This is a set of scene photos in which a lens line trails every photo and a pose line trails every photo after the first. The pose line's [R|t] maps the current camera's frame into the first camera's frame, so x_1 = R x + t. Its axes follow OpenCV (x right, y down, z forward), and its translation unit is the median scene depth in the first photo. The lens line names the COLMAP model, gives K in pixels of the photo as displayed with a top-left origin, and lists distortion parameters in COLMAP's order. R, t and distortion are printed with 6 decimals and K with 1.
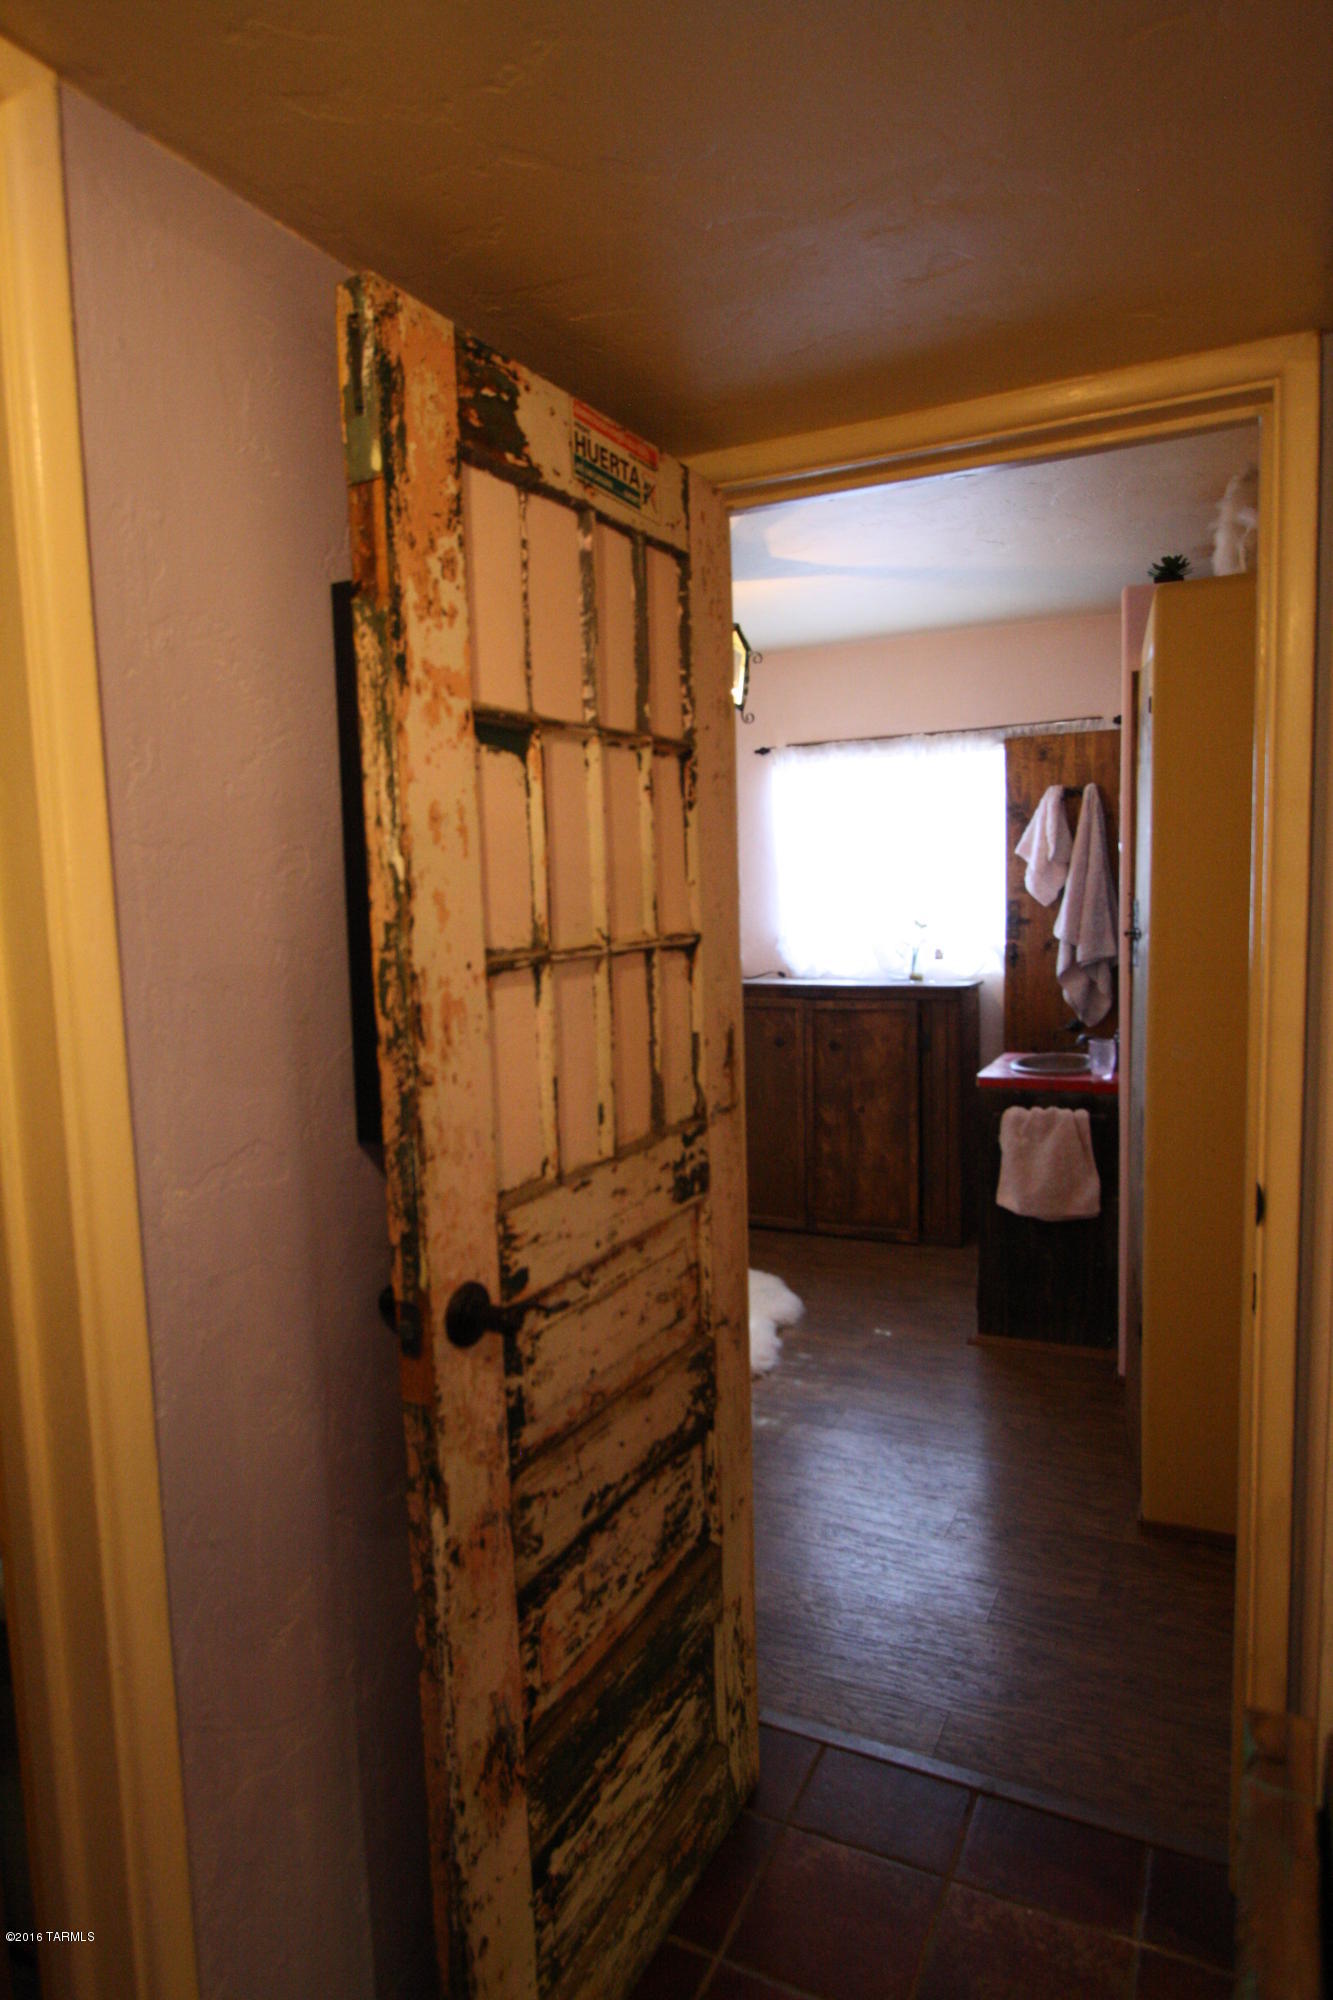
lens RADIAL K [[1213.2, 0, 666.8], [0, 1213.2, 1006.3], [0, 0, 1]] dist [-0.034300, -0.000079]
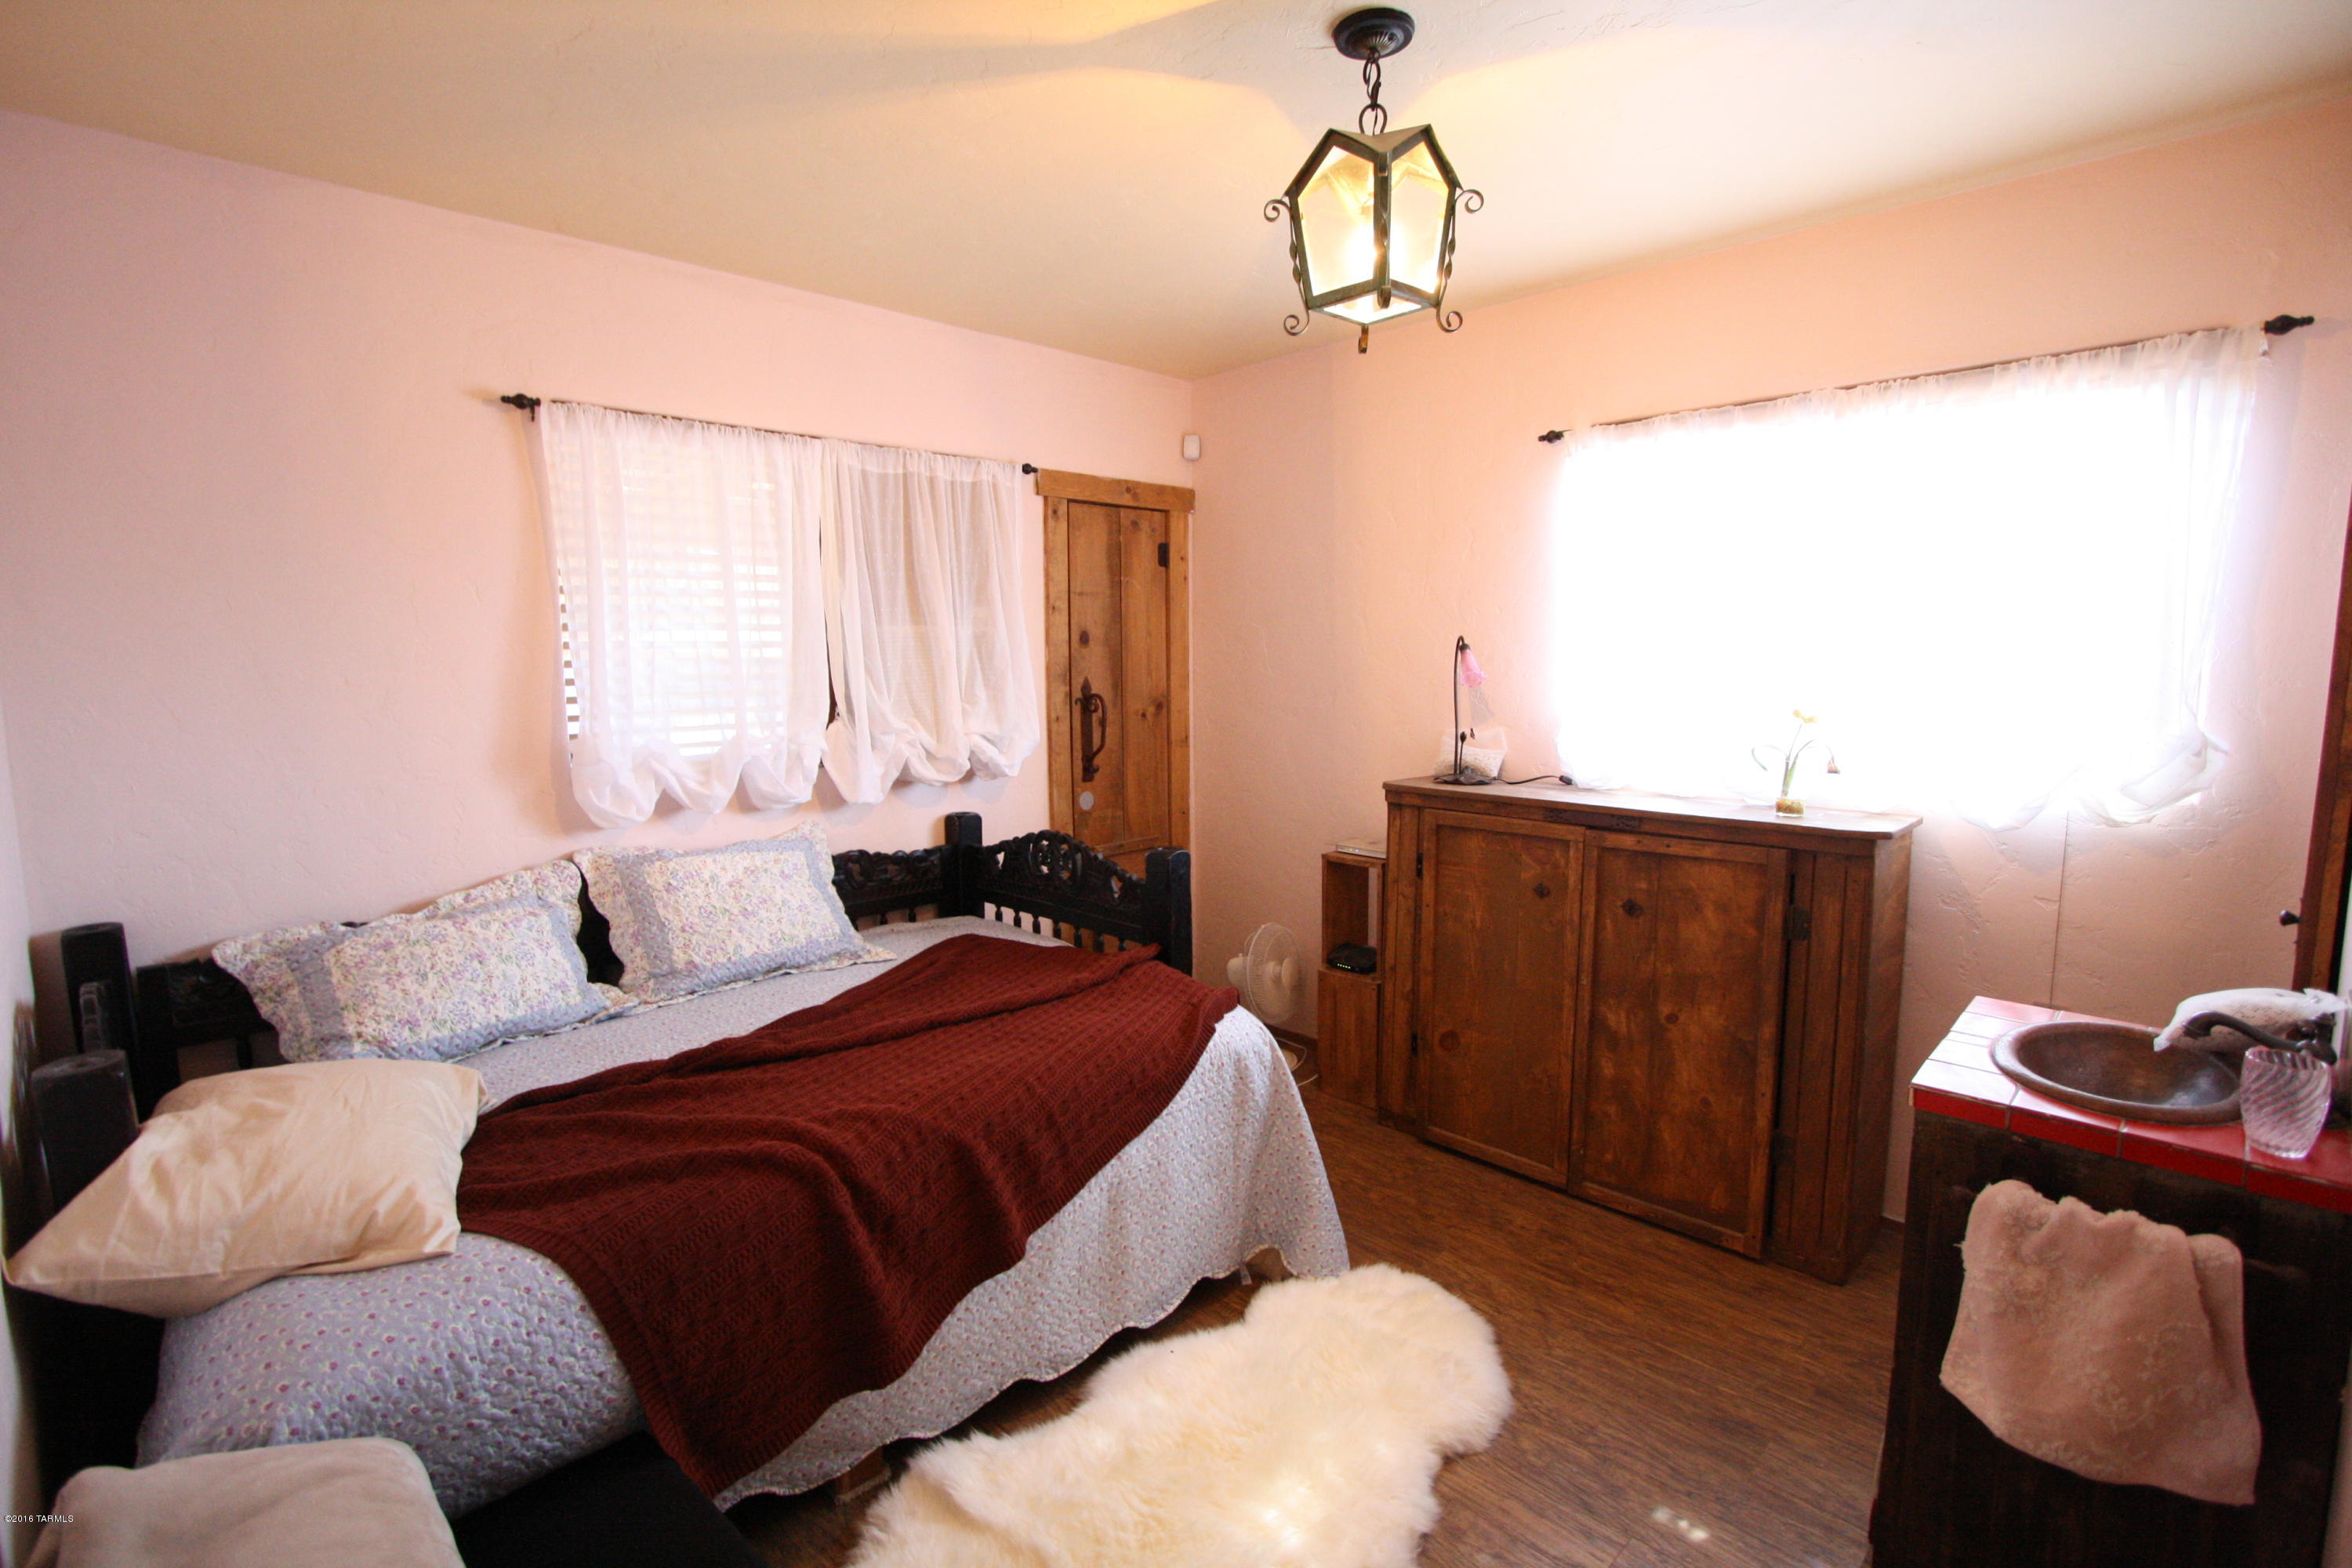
lens RADIAL K [[1092.3, 0, 1169.9], [0, 1092.3, 771.2], [0, 0, 1]] dist [-0.018156, 0.003069]
pose [[0.945202, 0.057184, -0.321440, 0.091942], [-0.048350, 0.998203, 0.035407, -0.045140], [0.322887, -0.017925, 0.946268, 0.413579]]
